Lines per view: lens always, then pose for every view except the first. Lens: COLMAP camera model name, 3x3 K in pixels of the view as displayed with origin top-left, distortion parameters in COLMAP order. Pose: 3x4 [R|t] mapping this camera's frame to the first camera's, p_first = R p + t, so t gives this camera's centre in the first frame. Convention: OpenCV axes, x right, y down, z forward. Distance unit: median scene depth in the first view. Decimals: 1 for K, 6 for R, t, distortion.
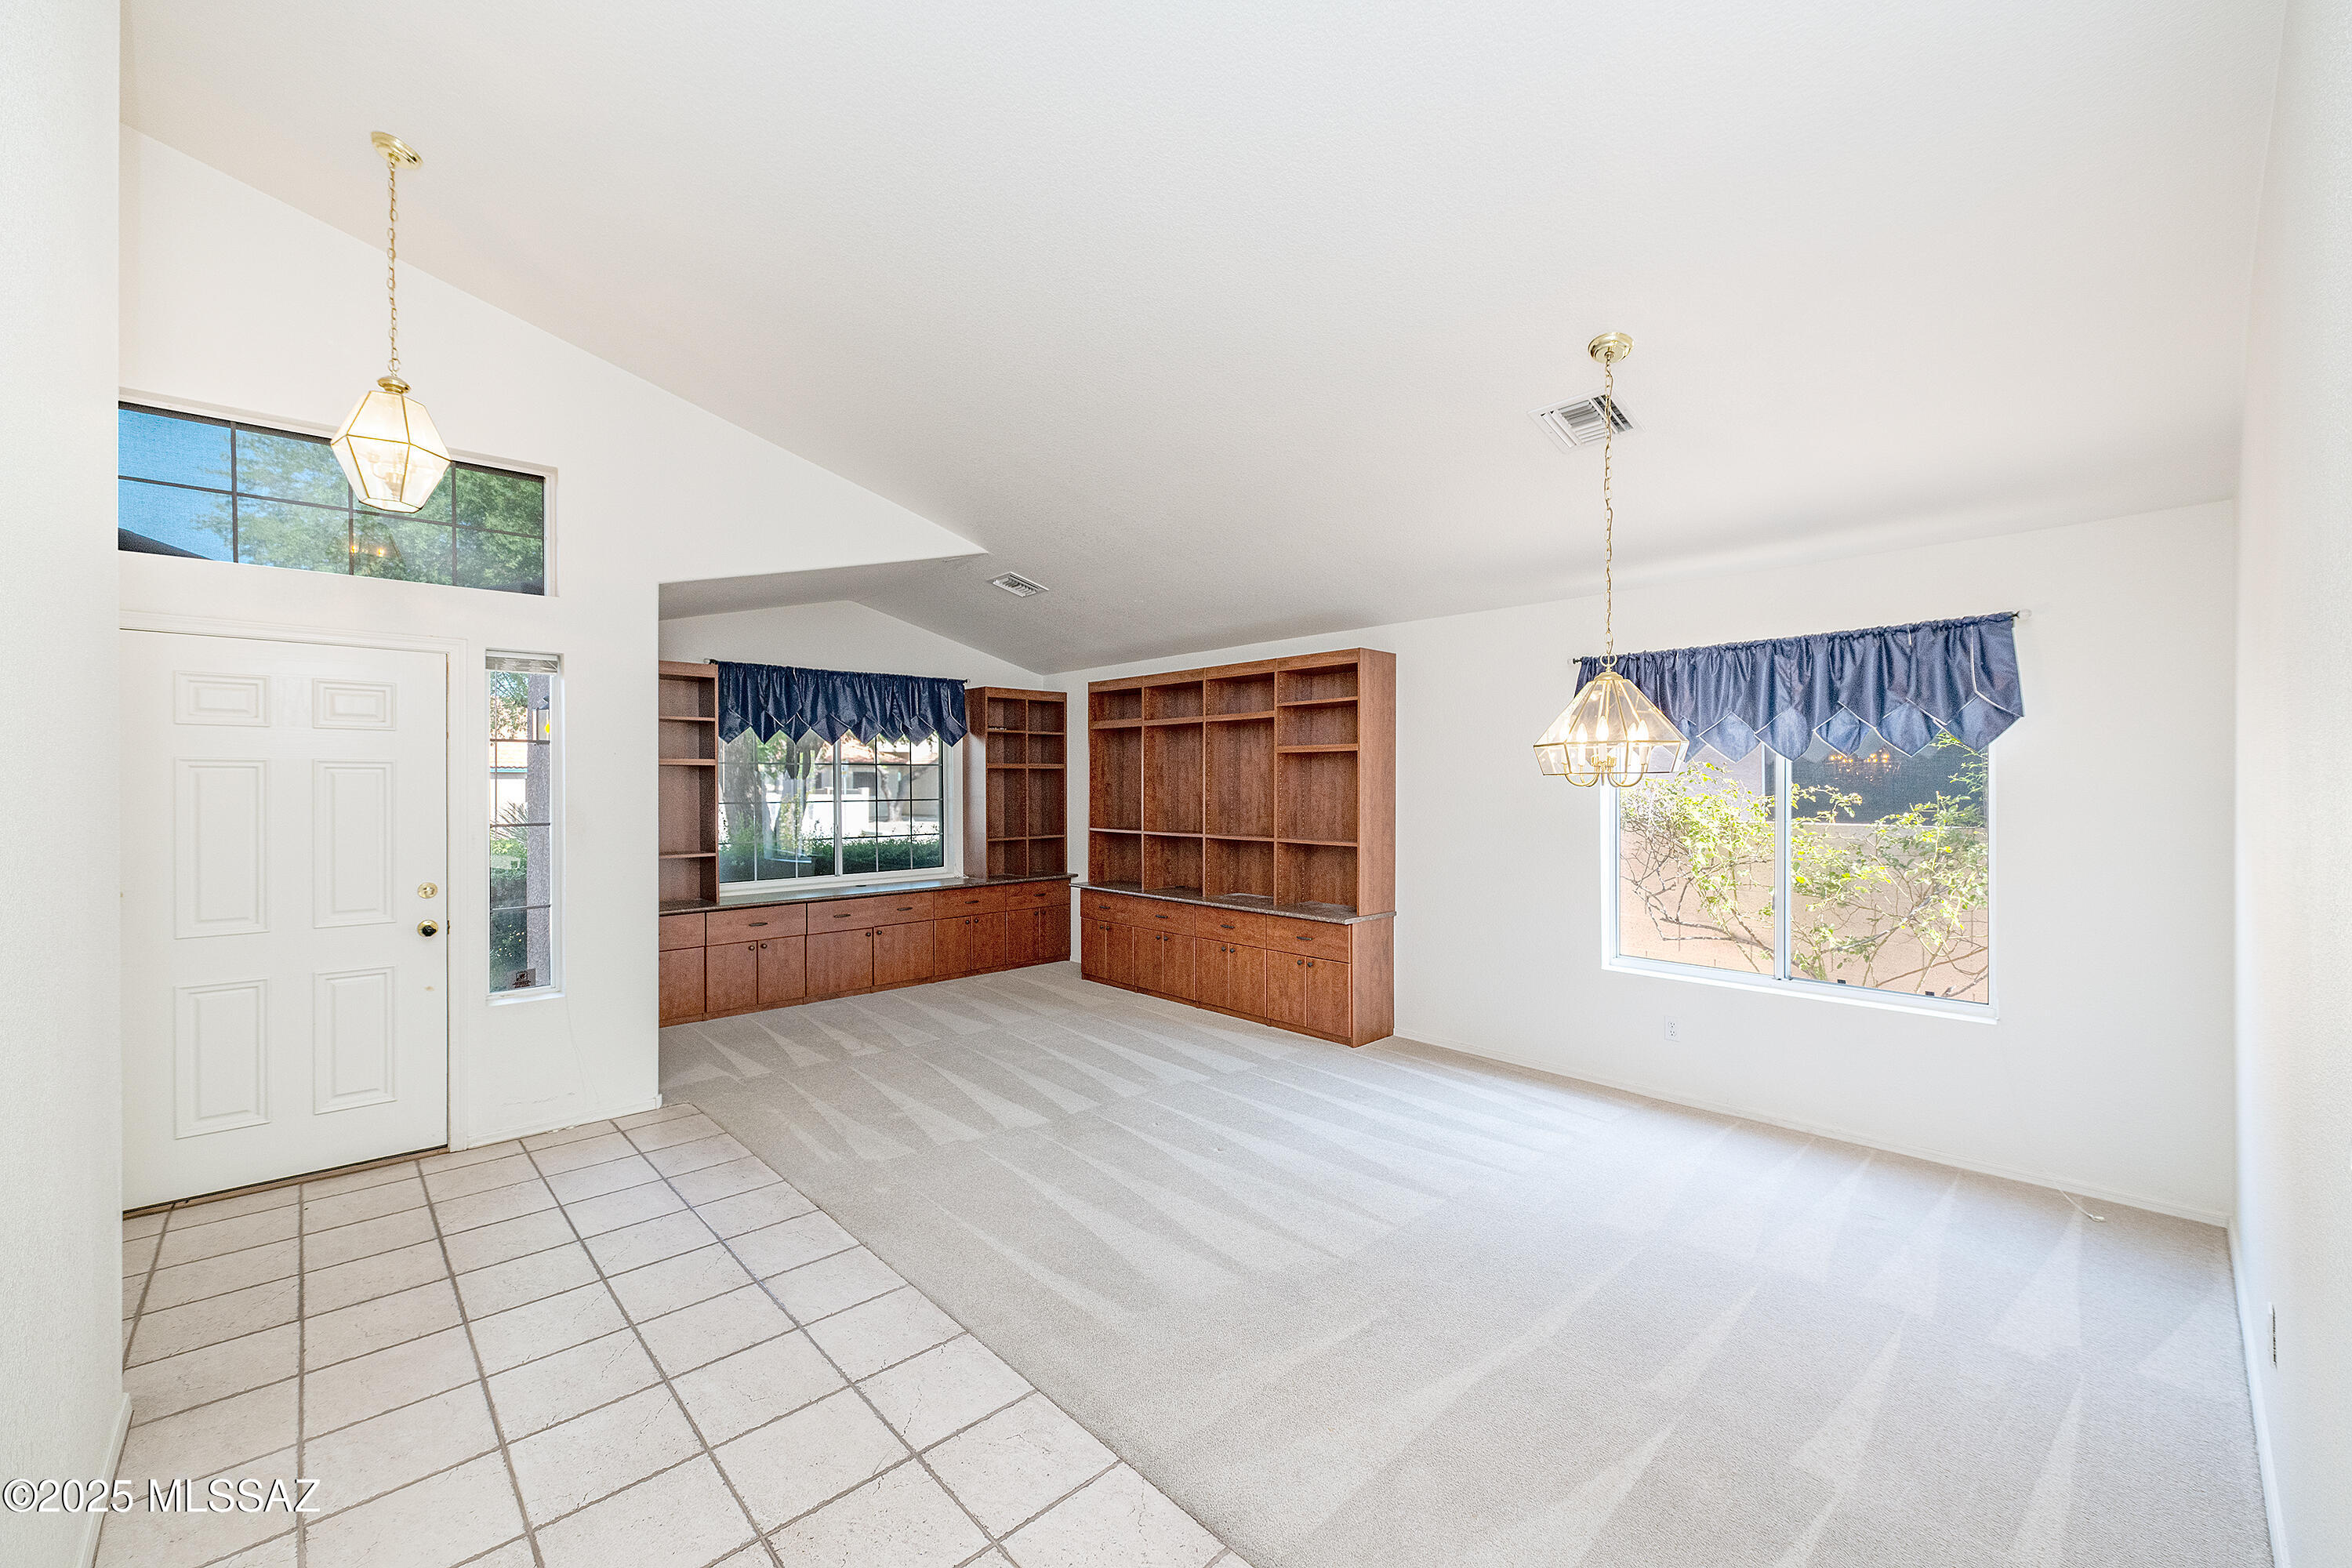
lens RADIAL K [[934.5, 0, 1183.6], [0, 934.5, 785.9], [0, 0, 1]] dist [0.012404, -0.000059]
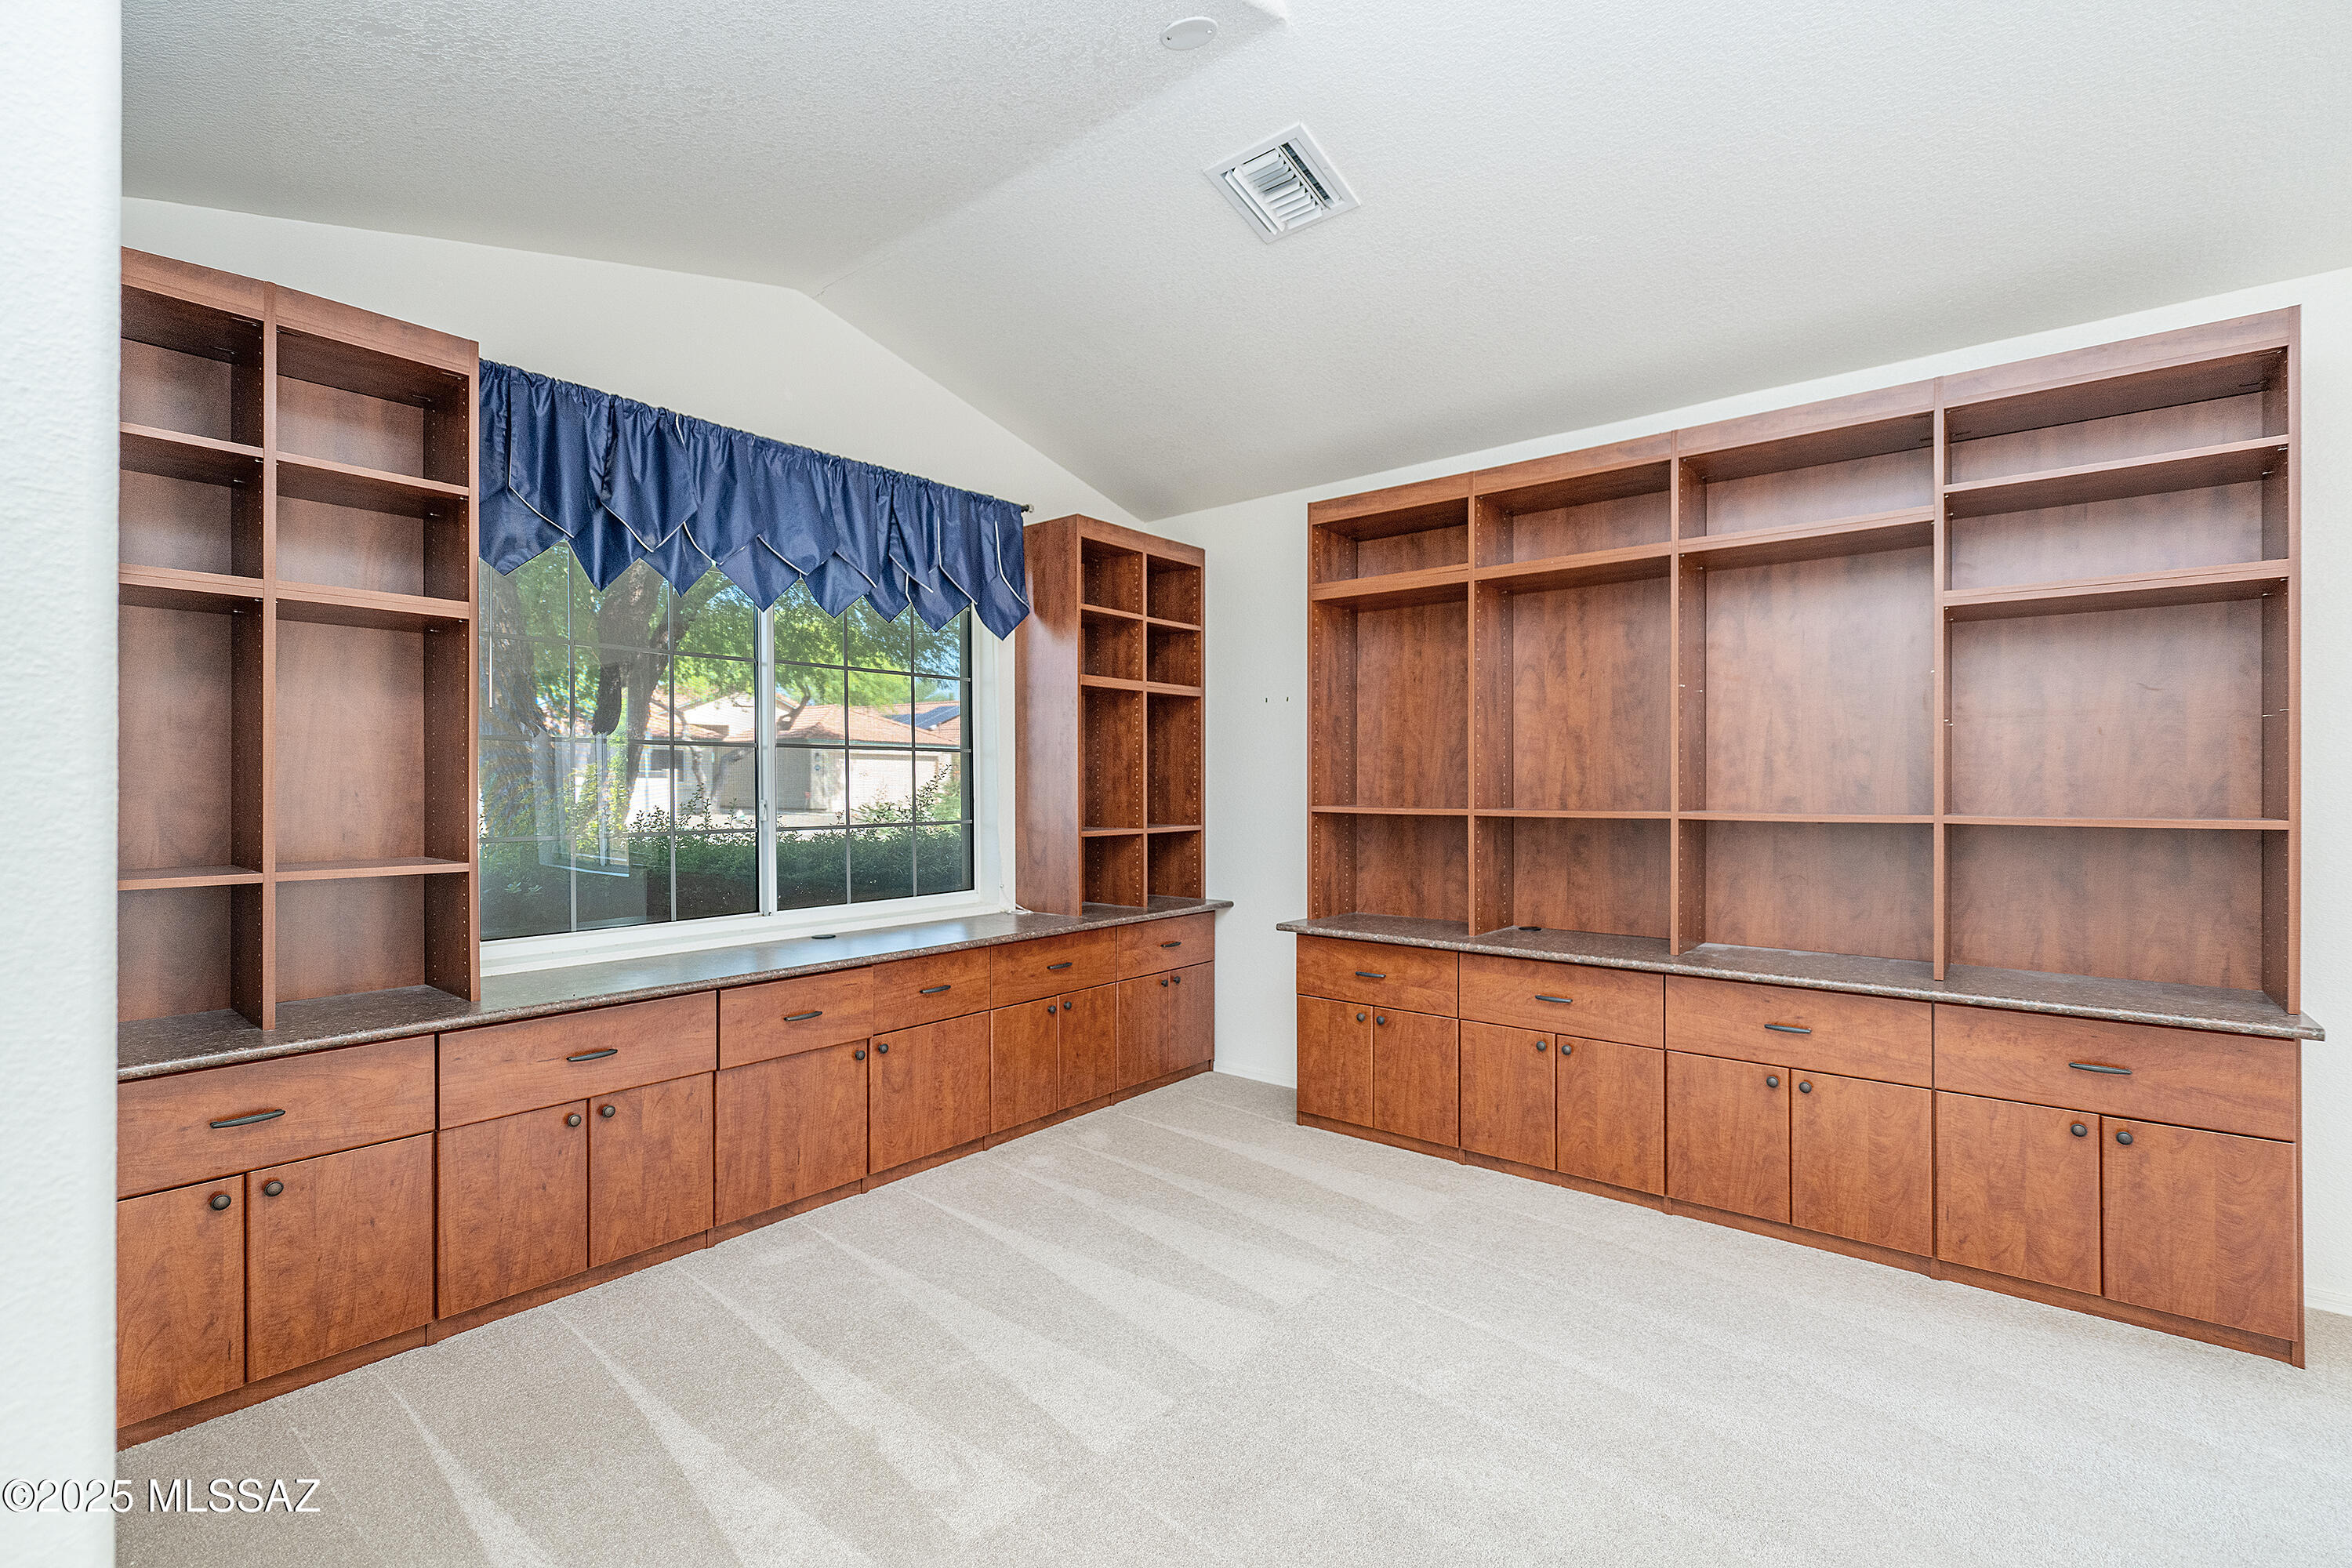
lens RADIAL K [[1033.8, 0, 1176.0], [0, 1033.8, 784.0], [0, 0, 1]] dist [-0.000824, 0.000156]
pose [[0.990690, 0.003212, 0.136098, -0.262248], [-0.002506, 0.999983, -0.005357, 0.039372], [-0.136113, 0.004966, 0.990681, 0.525846]]
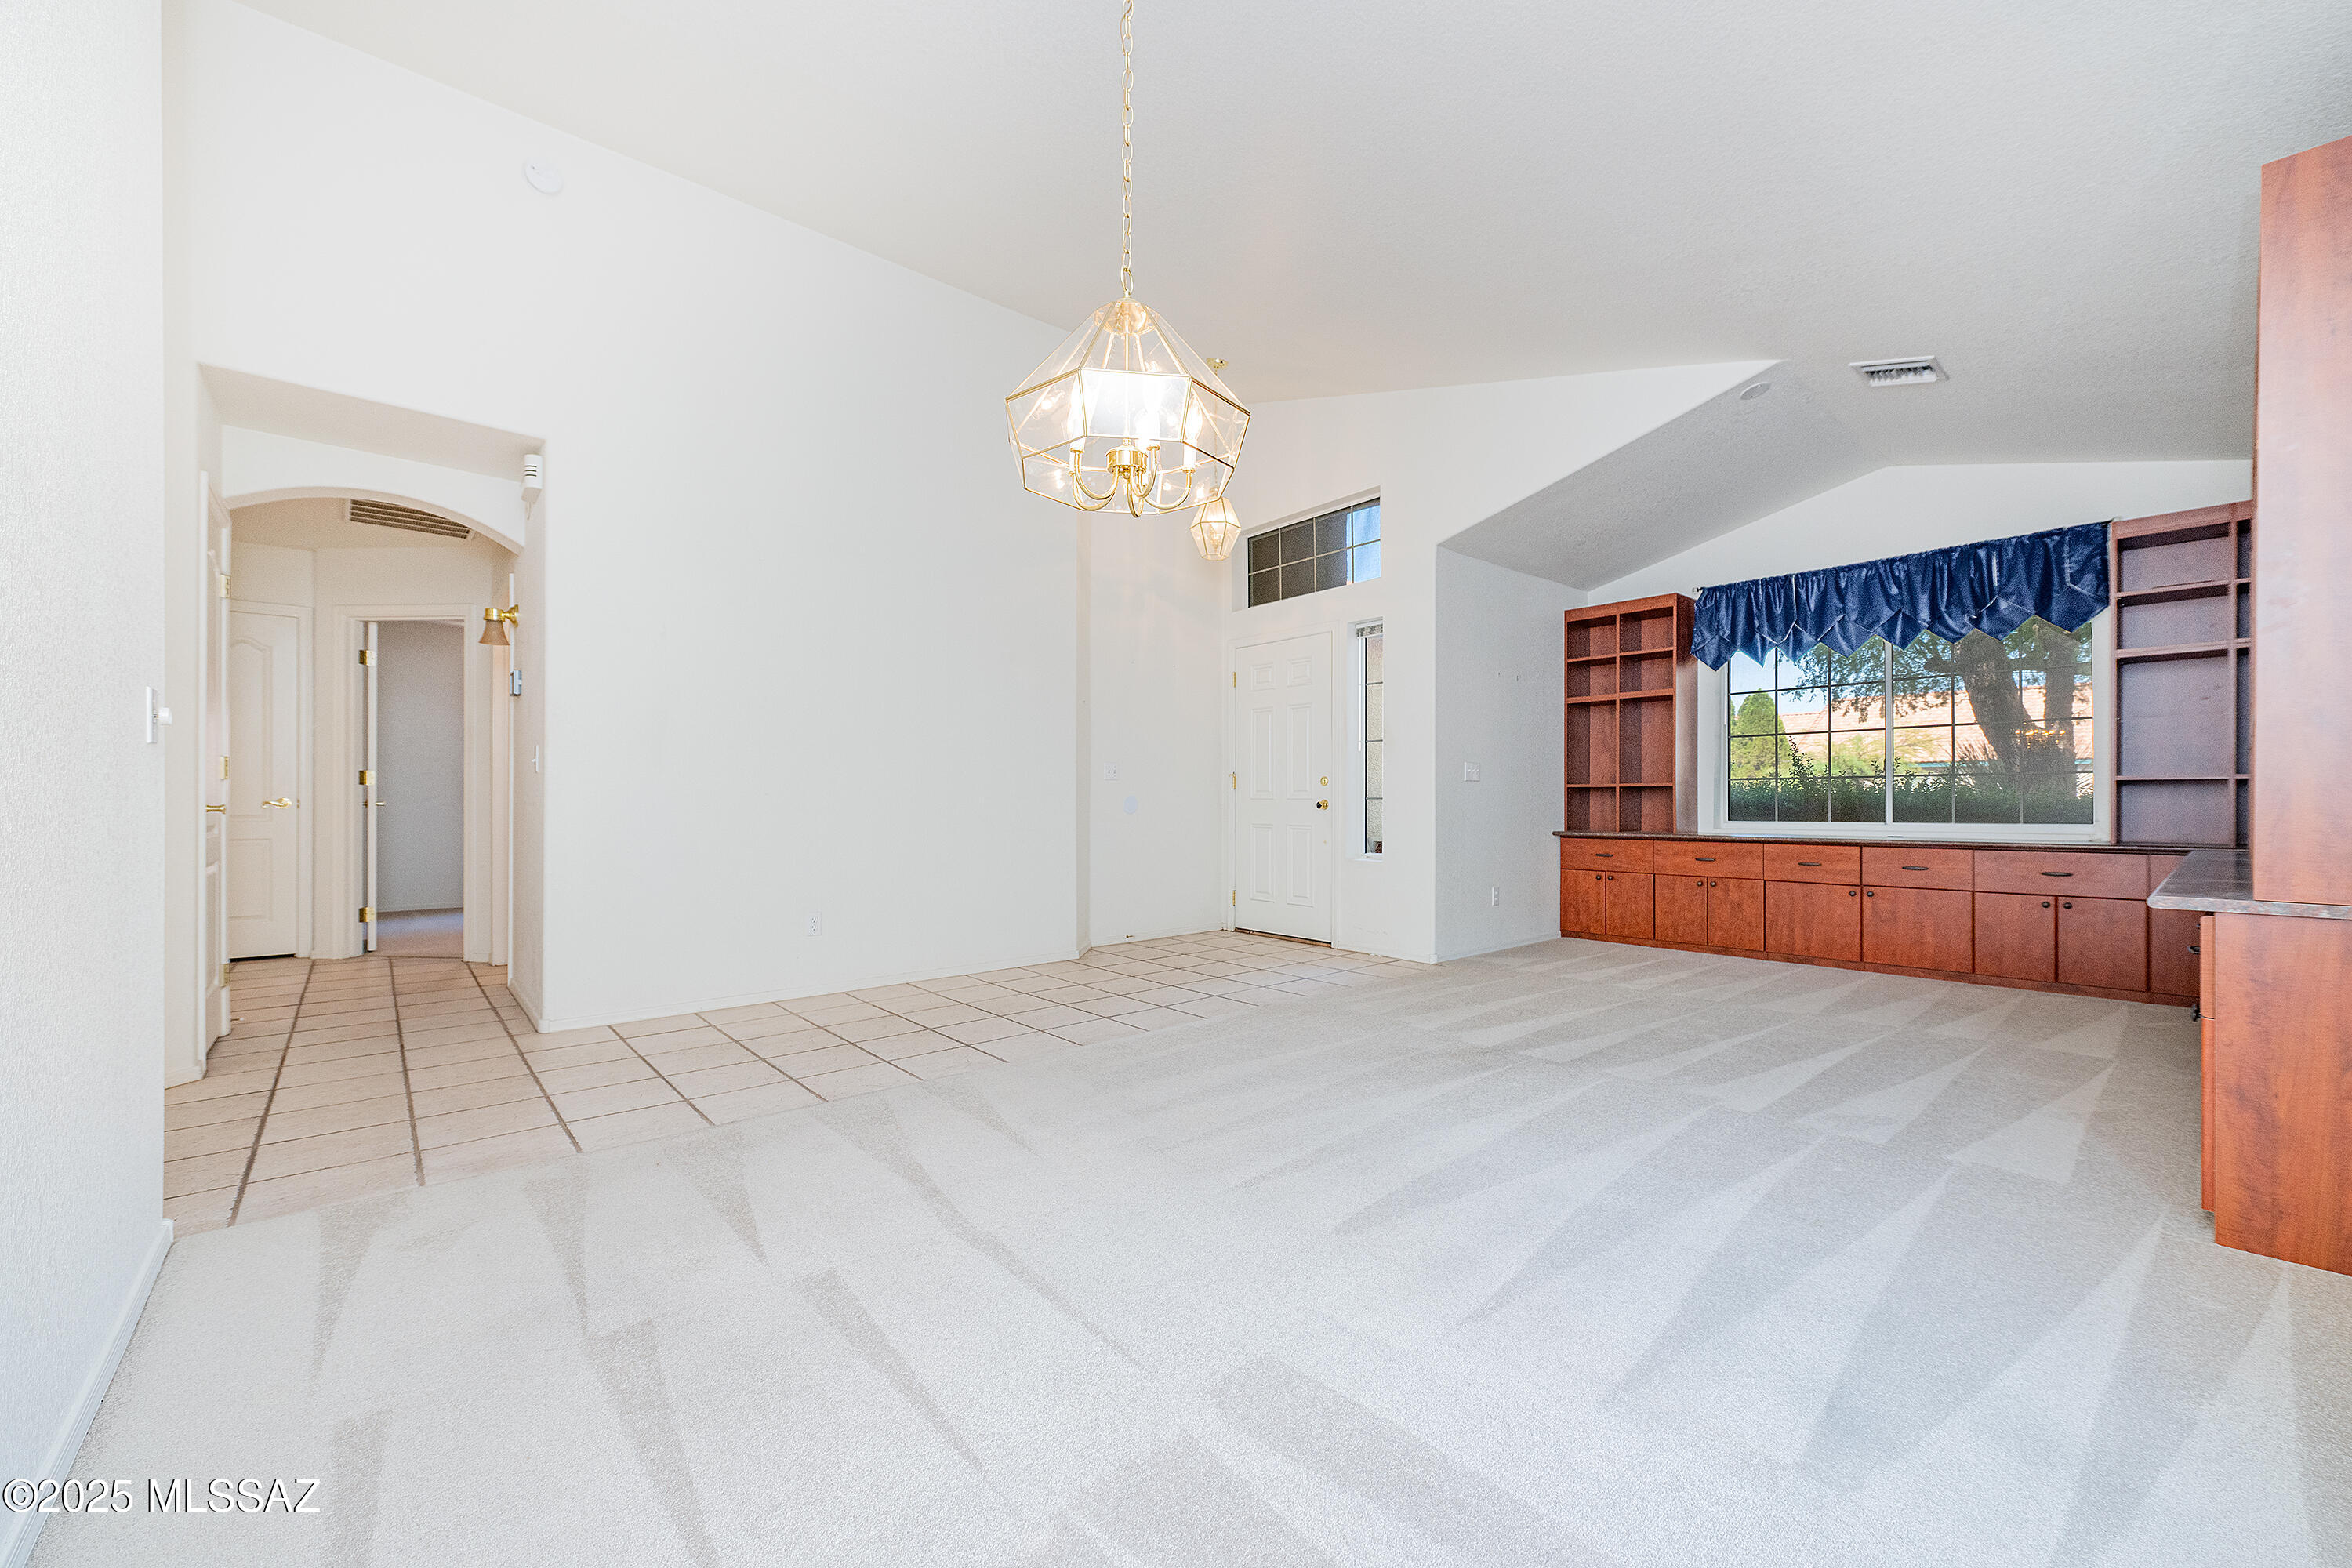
lens RADIAL K [[934.5, 0, 1183.6], [0, 934.5, 785.9], [0, 0, 1]] dist [0.012404, -0.000059]
pose [[-0.039019, -0.013342, -0.999149, 0.469182], [-0.003714, 0.999906, -0.013207, 0.082881], [0.999232, 0.003196, -0.039065, 0.482109]]
